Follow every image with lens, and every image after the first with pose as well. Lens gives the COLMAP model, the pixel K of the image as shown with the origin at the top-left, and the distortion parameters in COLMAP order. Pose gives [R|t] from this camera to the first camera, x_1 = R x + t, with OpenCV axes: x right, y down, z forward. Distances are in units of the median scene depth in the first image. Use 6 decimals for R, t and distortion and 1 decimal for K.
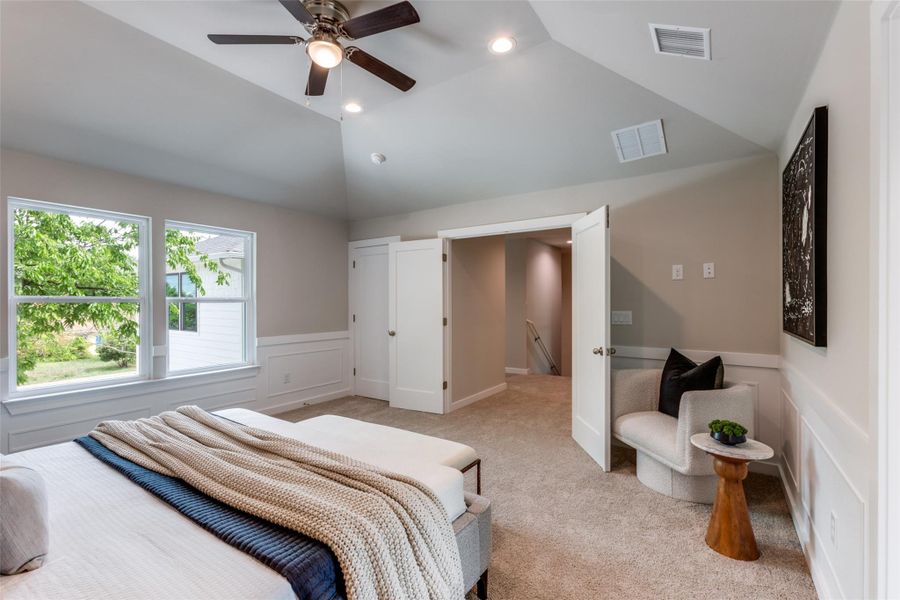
lens RADIAL K [[400.0, 0, 450.6], [0, 400.0, 302.5], [0, 0, 1]] dist [-0.002973, 0.007600]
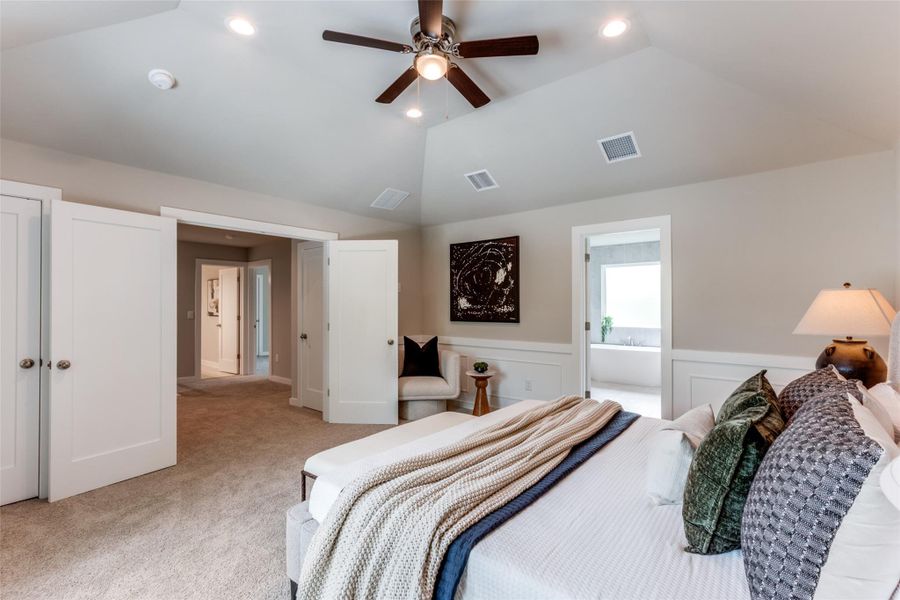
lens RADIAL K [[403.4, 0, 449.5], [0, 403.4, 302.2], [0, 0, 1]] dist [-0.014862, 0.015160]
pose [[0.091339, 0.009948, 0.995770, -1.594620], [0.002329, 0.999945, -0.010203, -0.007046], [-0.995817, 0.003251, 0.091311, 1.022649]]
